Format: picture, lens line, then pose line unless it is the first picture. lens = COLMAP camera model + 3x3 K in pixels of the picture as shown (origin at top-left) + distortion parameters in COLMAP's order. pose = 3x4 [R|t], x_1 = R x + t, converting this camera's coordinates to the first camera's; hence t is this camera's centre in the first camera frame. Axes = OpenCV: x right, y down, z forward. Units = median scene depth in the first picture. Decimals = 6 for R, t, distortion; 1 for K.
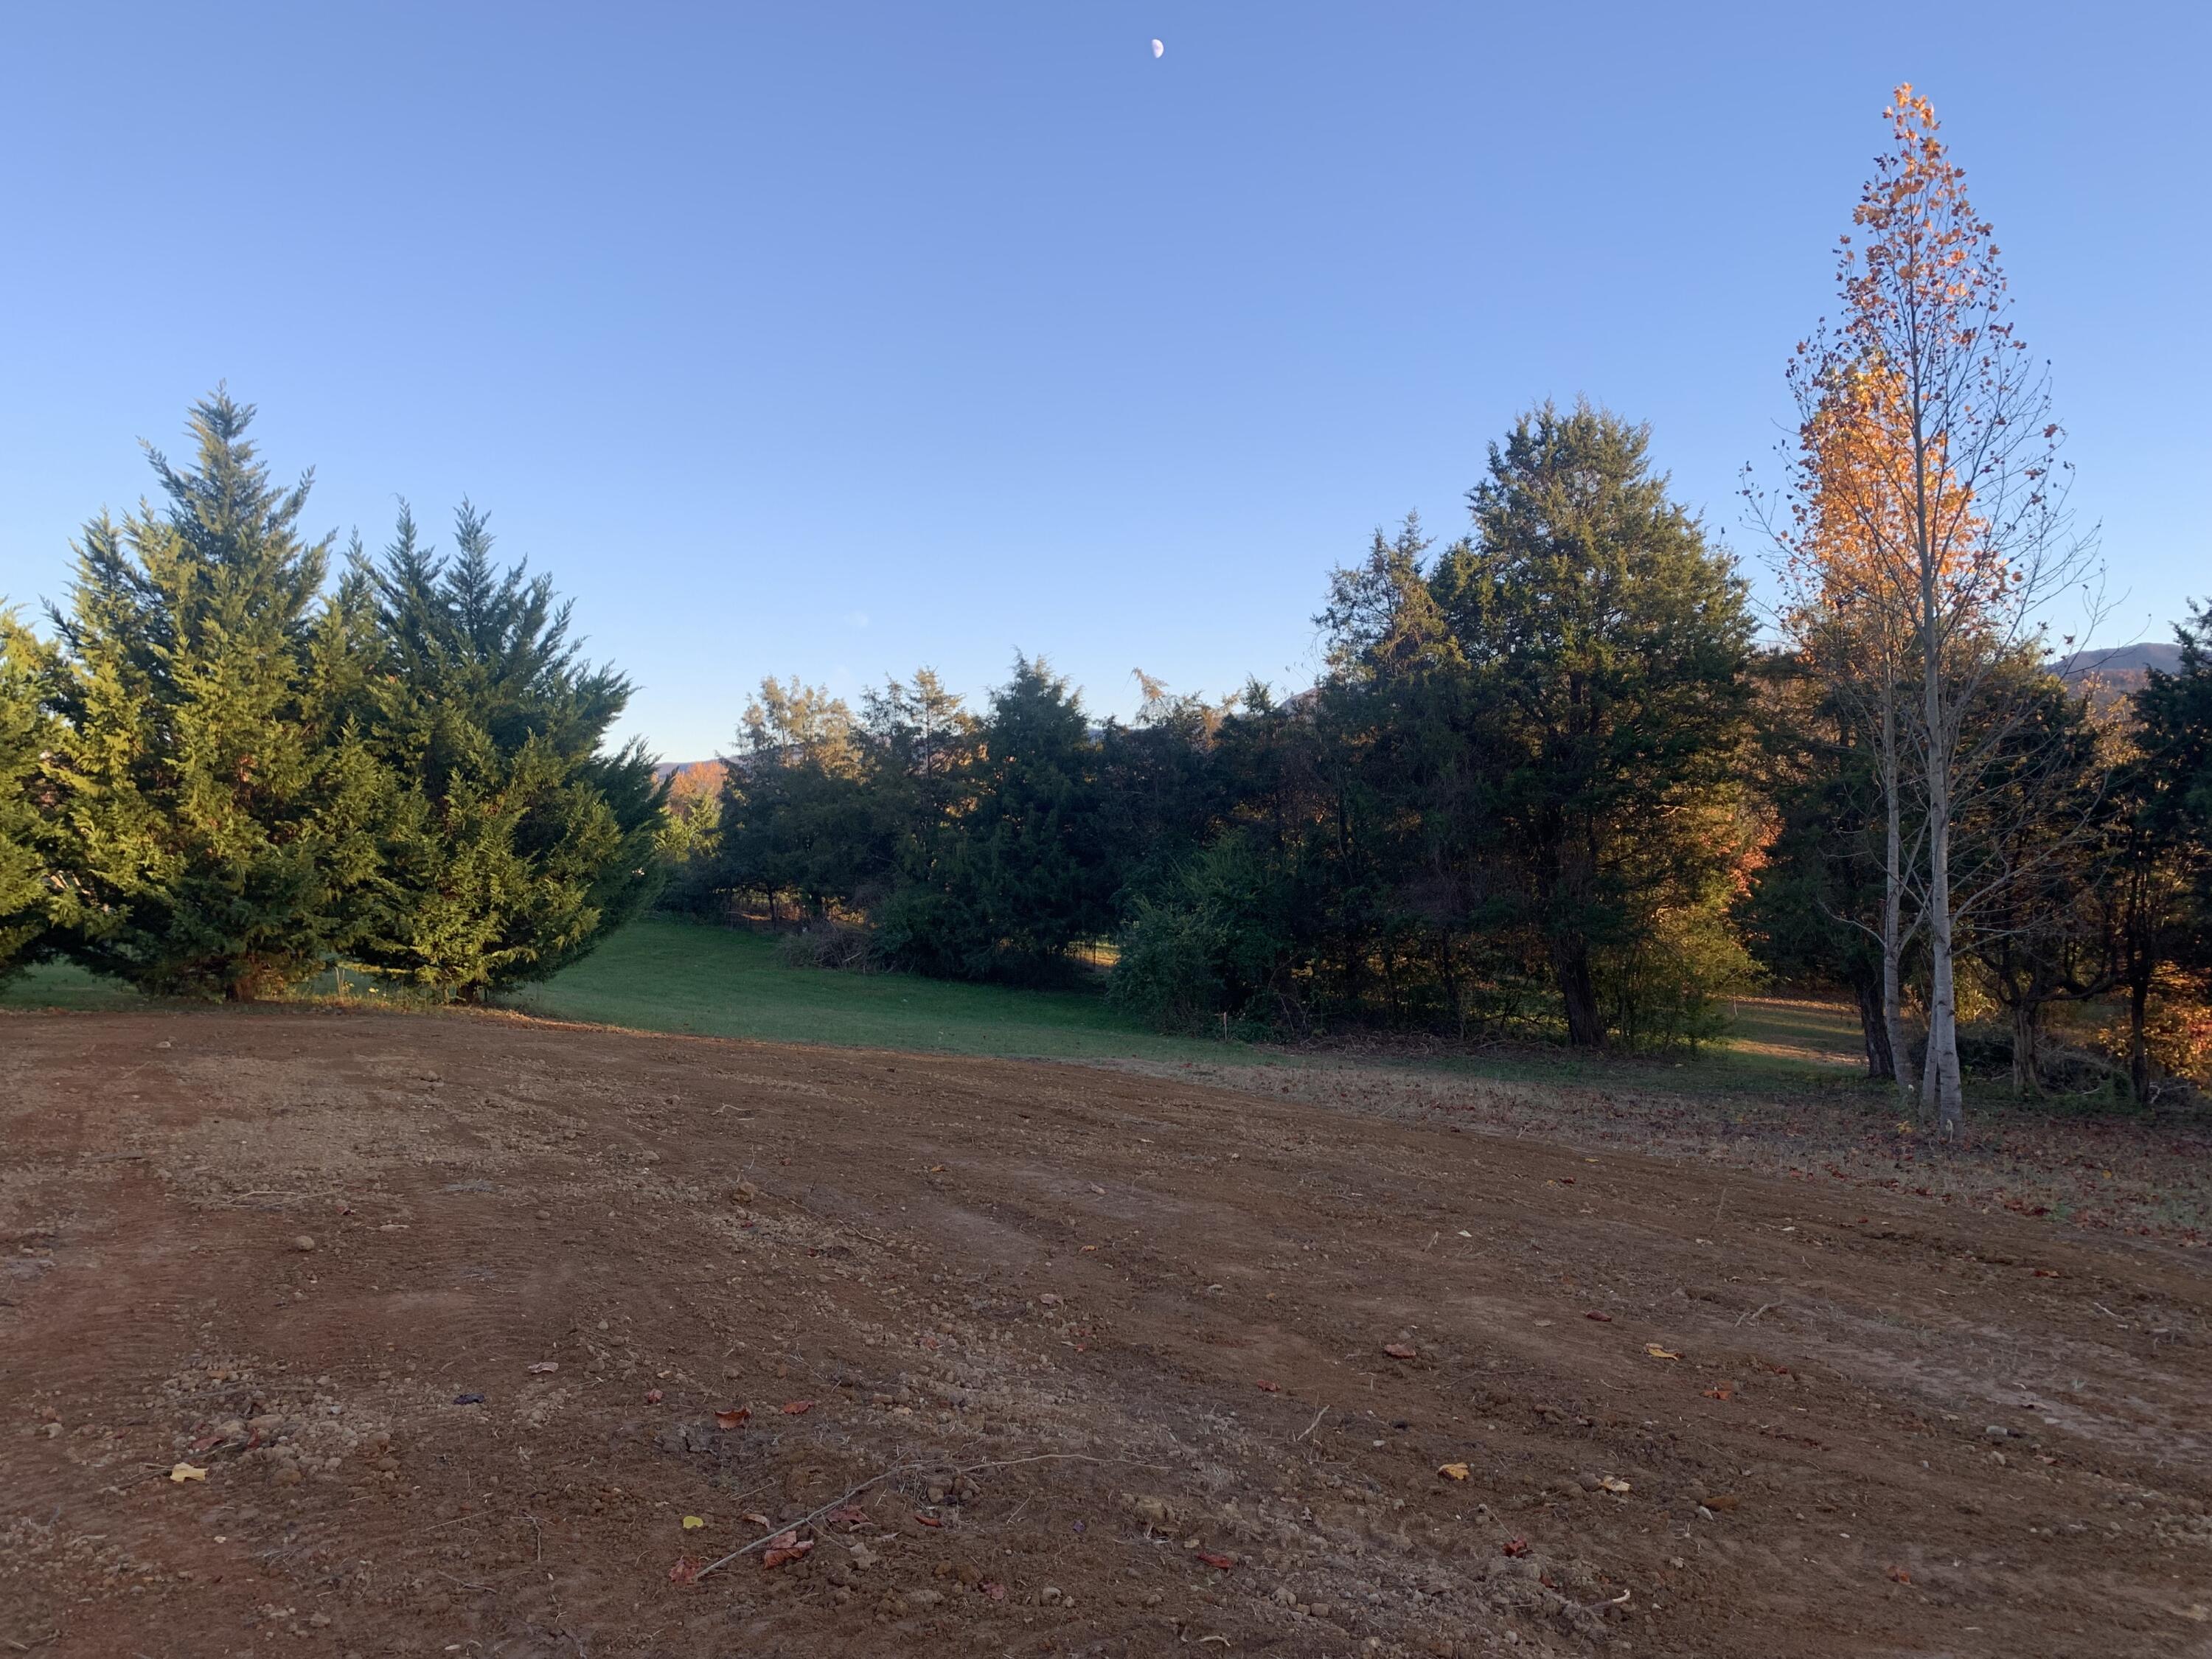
lens RADIAL K [[1696.2, 0, 1103.9], [0, 1696.2, 824.4], [0, 0, 1]] dist [0.029450, -0.027792]
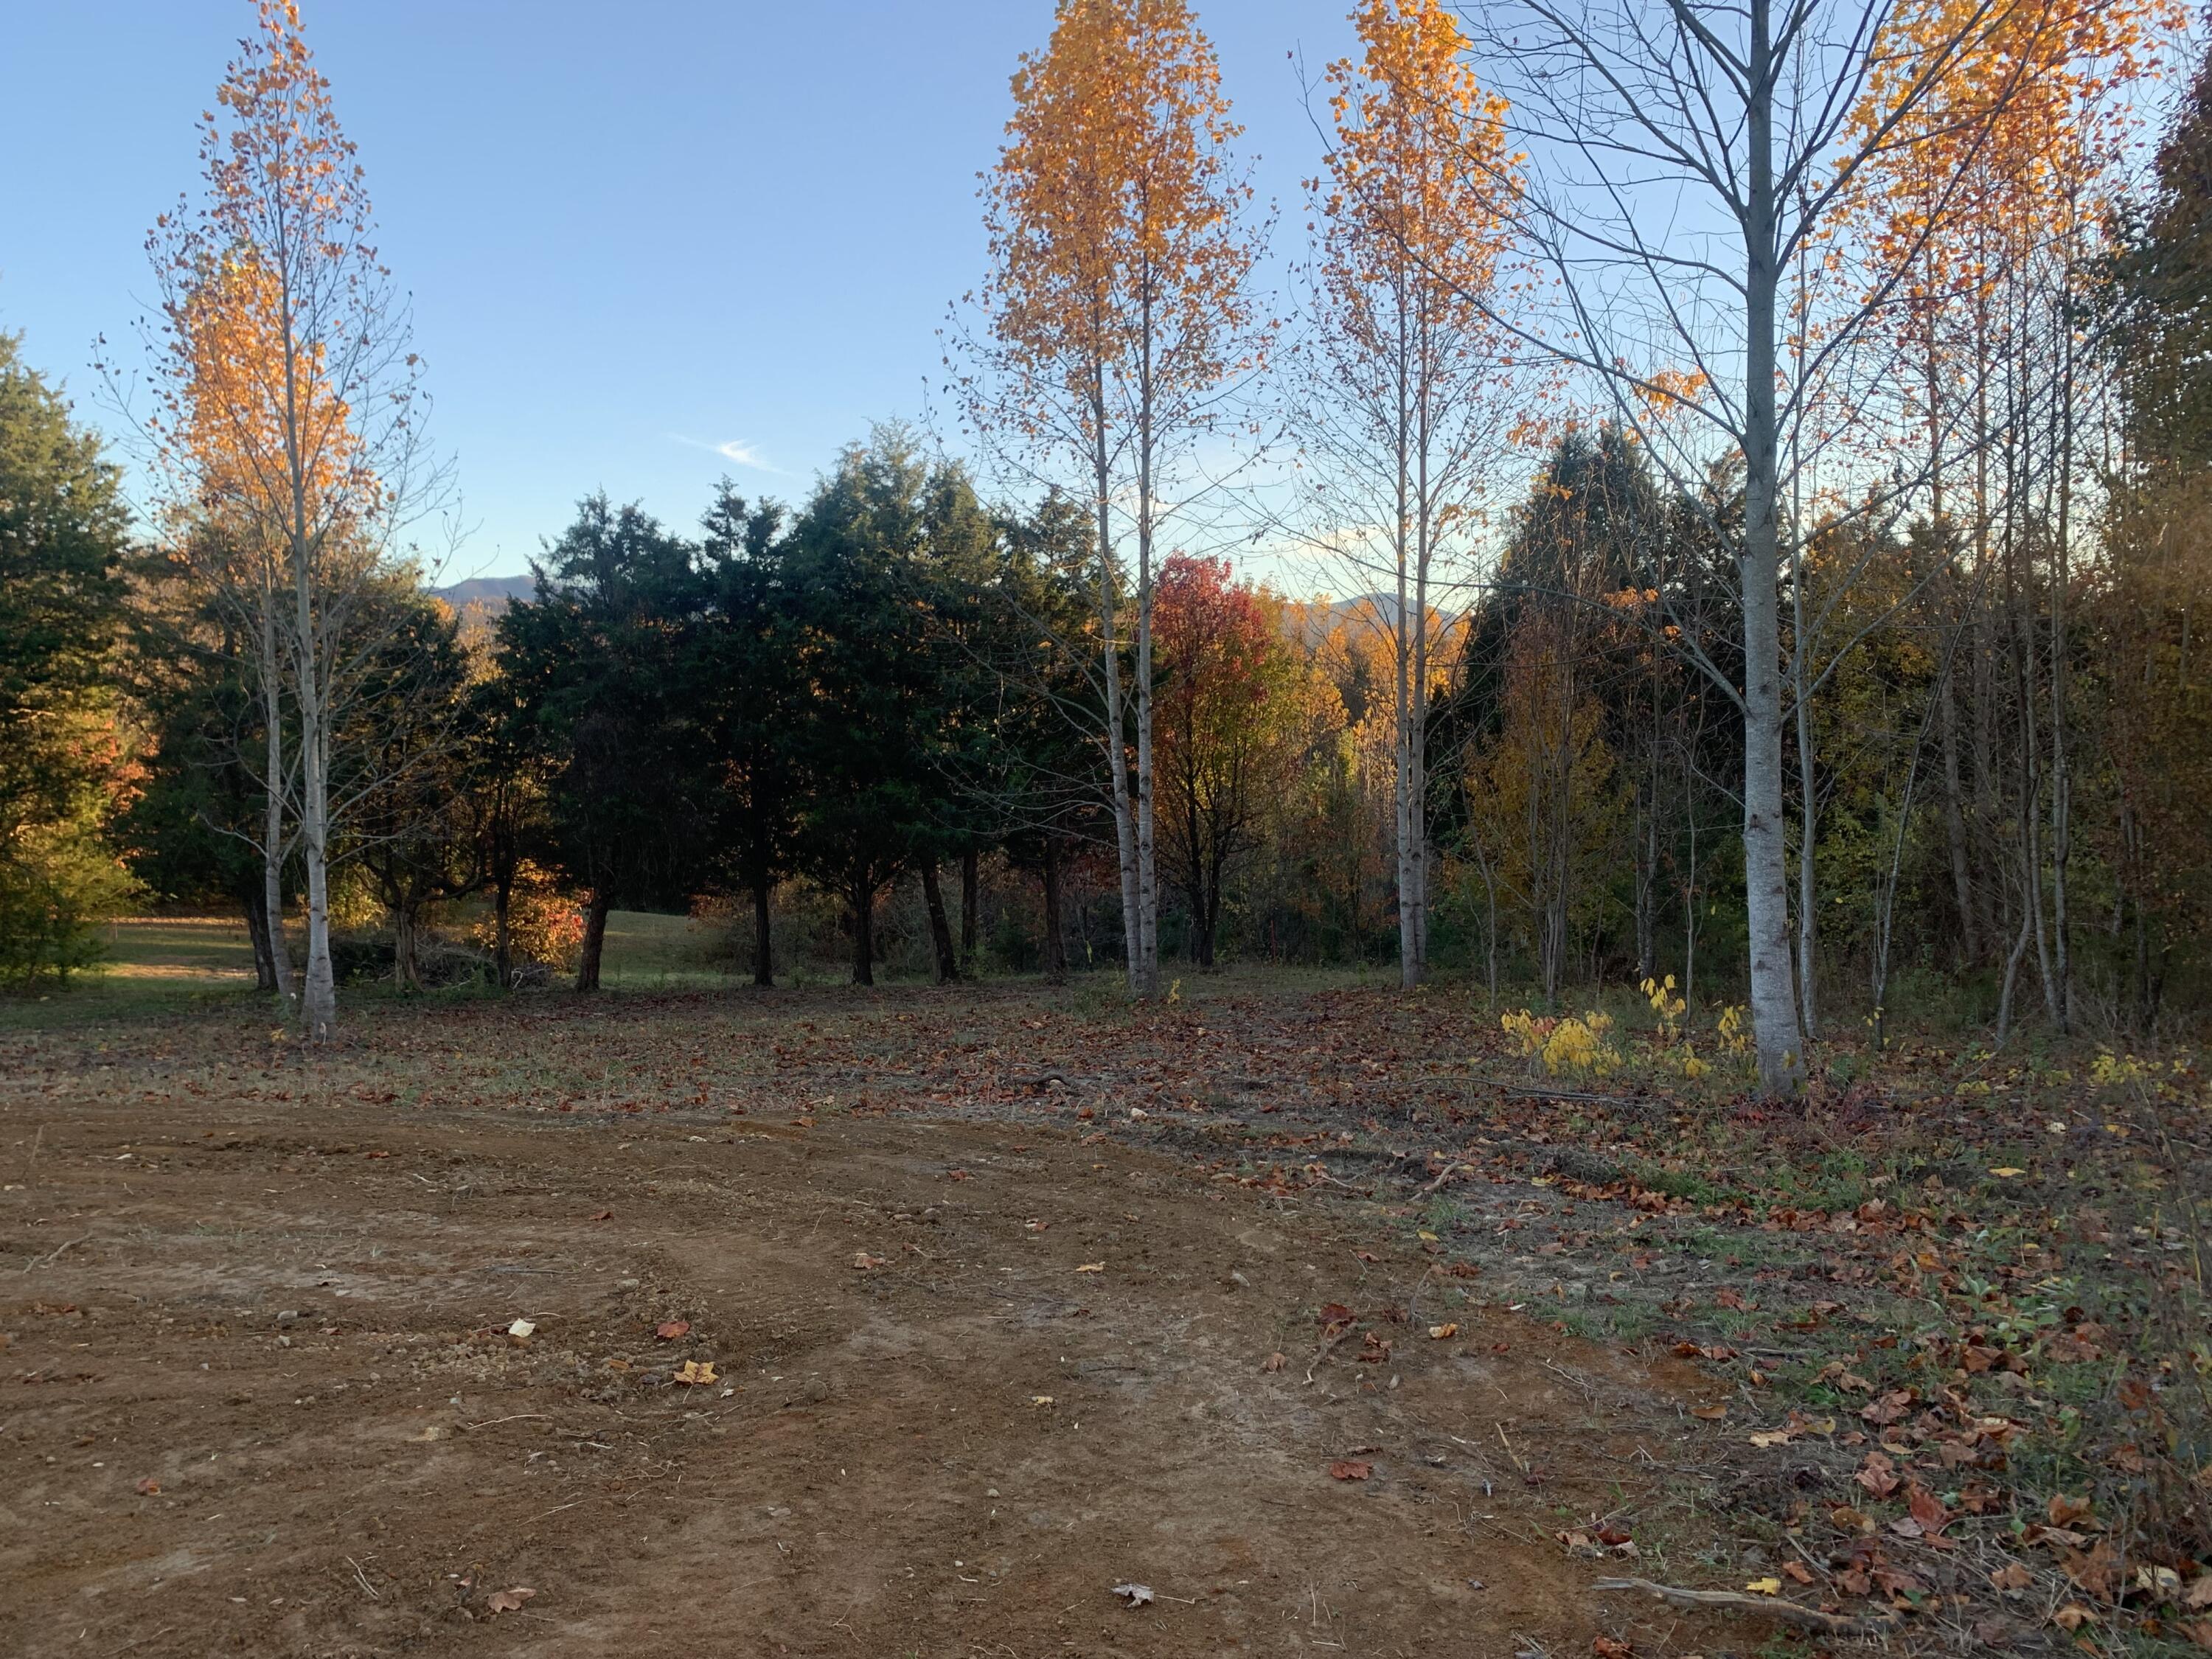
lens RADIAL K [[1696.2, 0, 1093.3], [0, 1696.2, 820.0], [0, 0, 1]] dist [0.029450, -0.027792]
pose [[0.645954, -0.024173, 0.762994, 0.016757], [-0.013229, 0.998994, 0.042850, 0.001813], [-0.763262, -0.037773, 0.644984, -0.006397]]
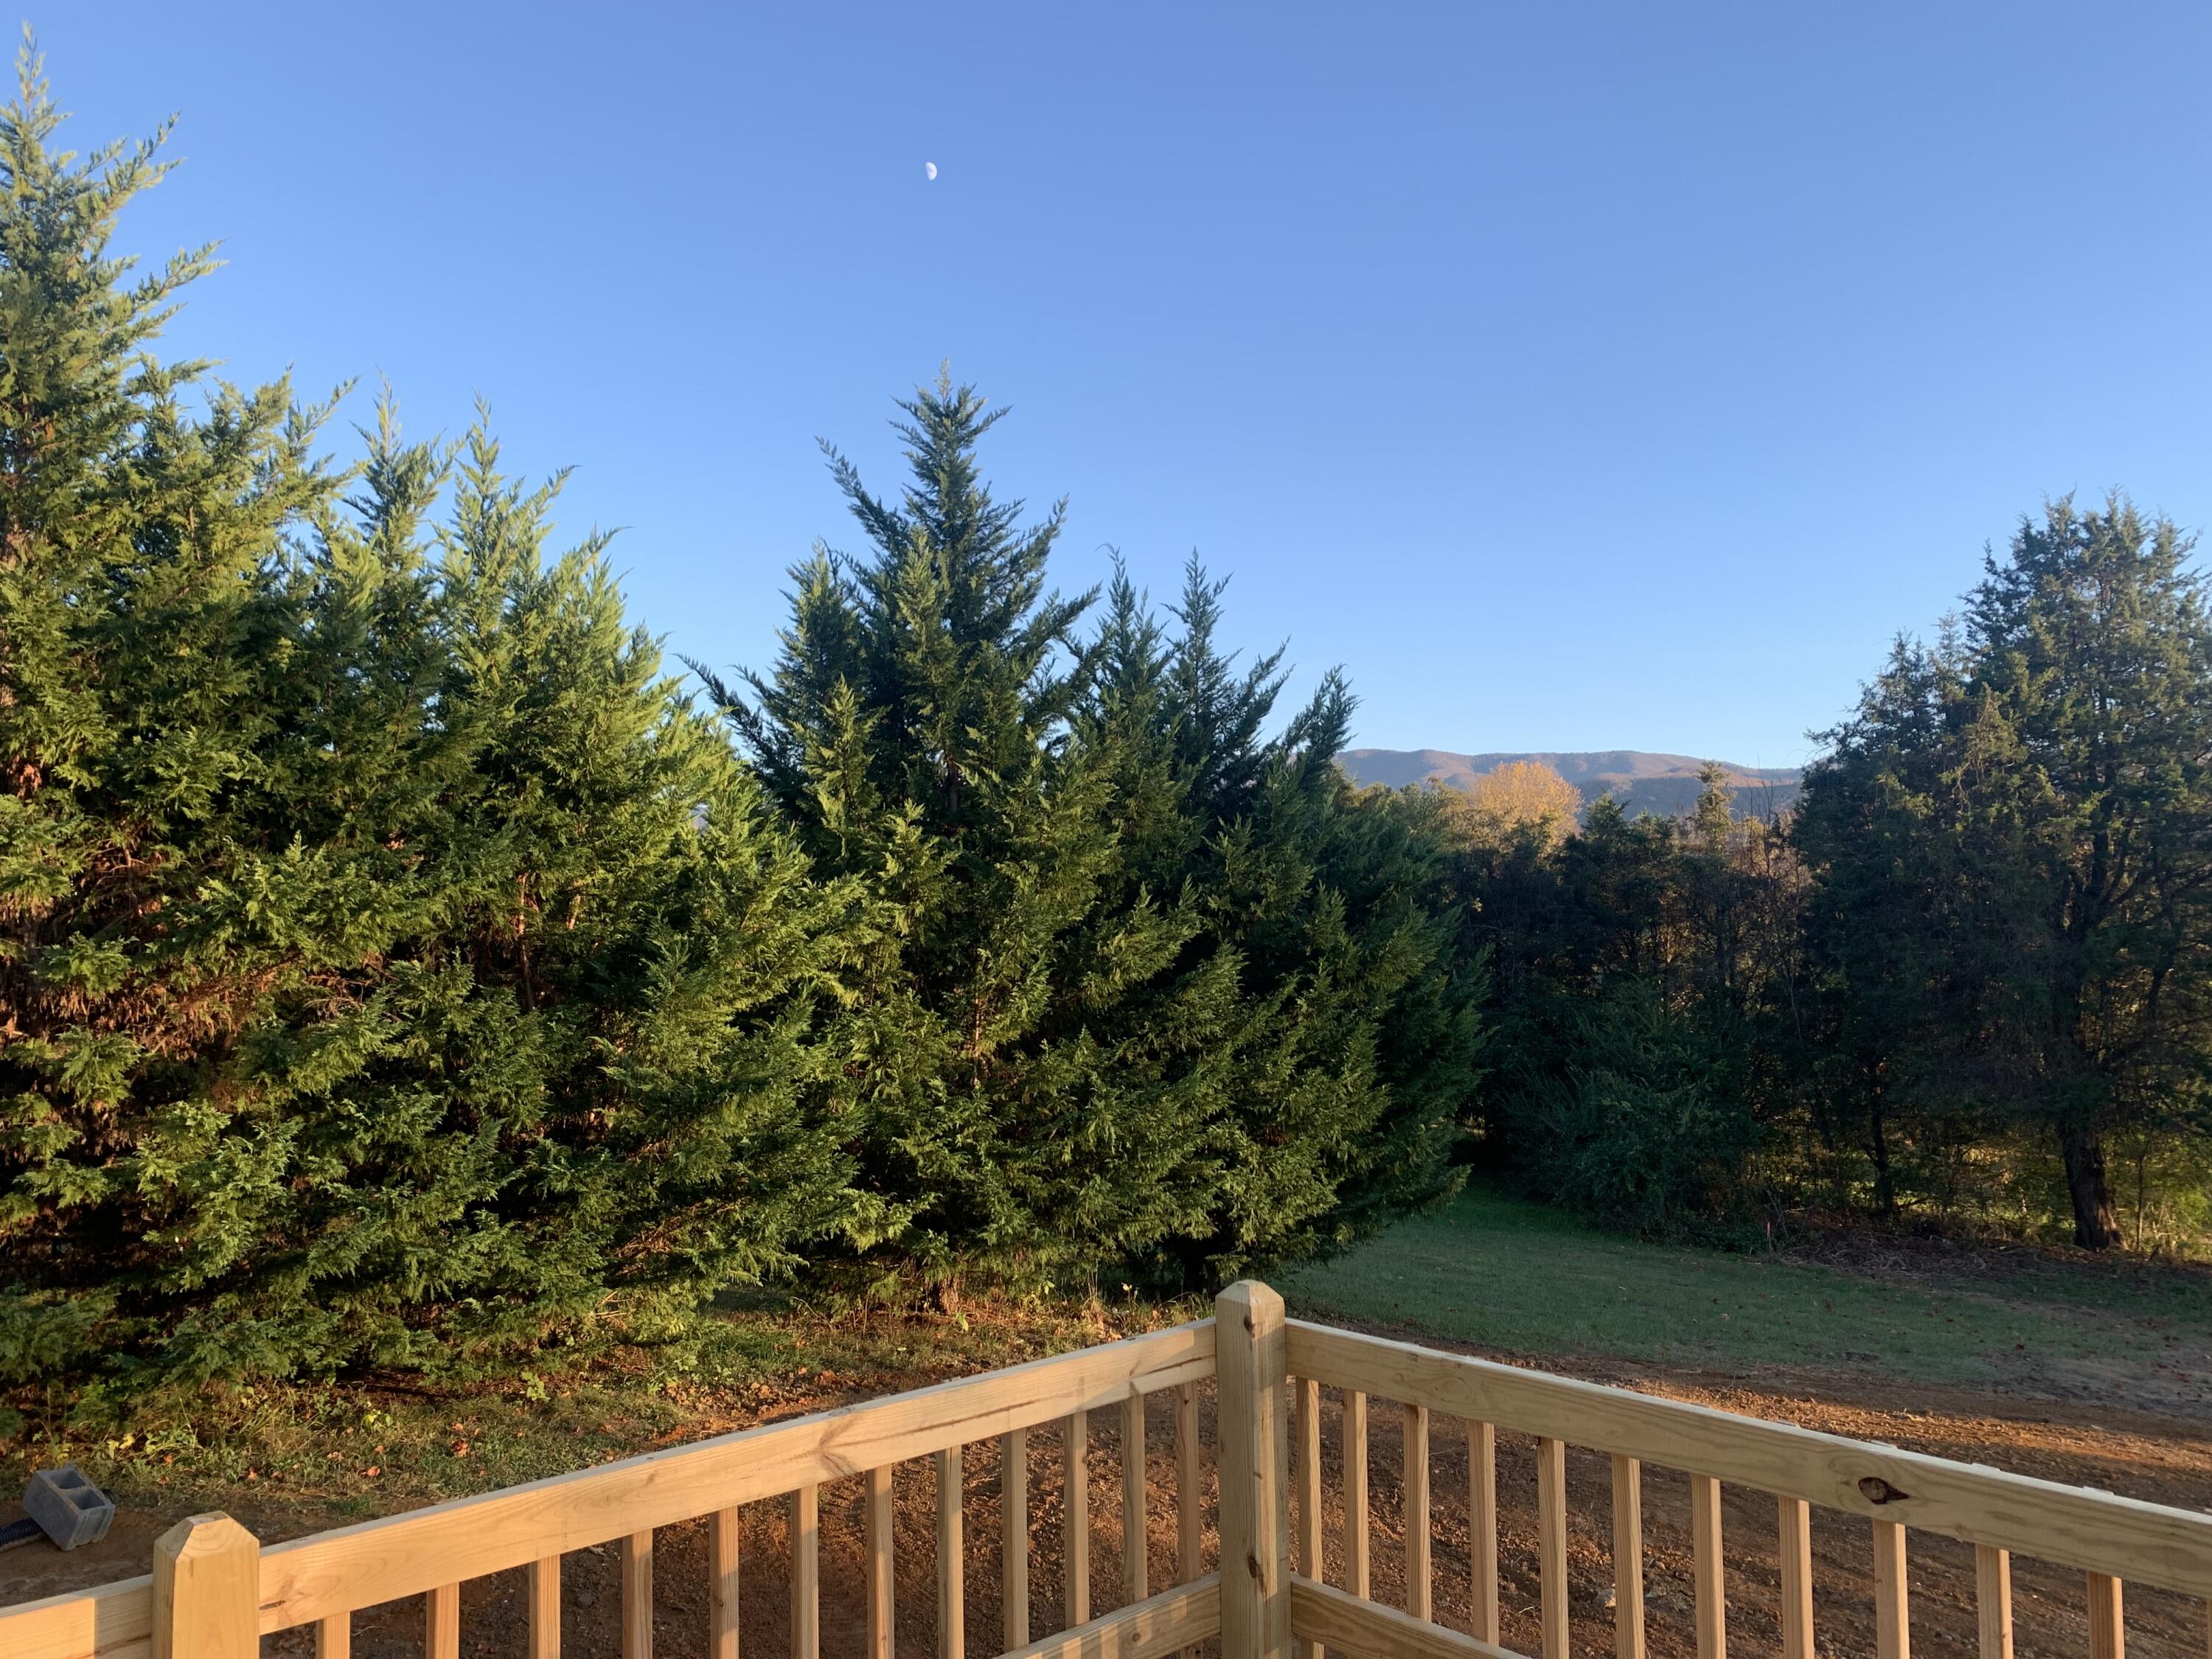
lens RADIAL K [[1696.2, 0, 1120.8], [0, 1696.2, 816.3], [0, 0, 1]] dist [0.029450, -0.027792]
pose [[0.986846, 0.017035, 0.160761, -0.265213], [-0.008576, 0.998549, -0.053167, -0.026147], [-0.161434, 0.051089, 0.985560, 0.177387]]
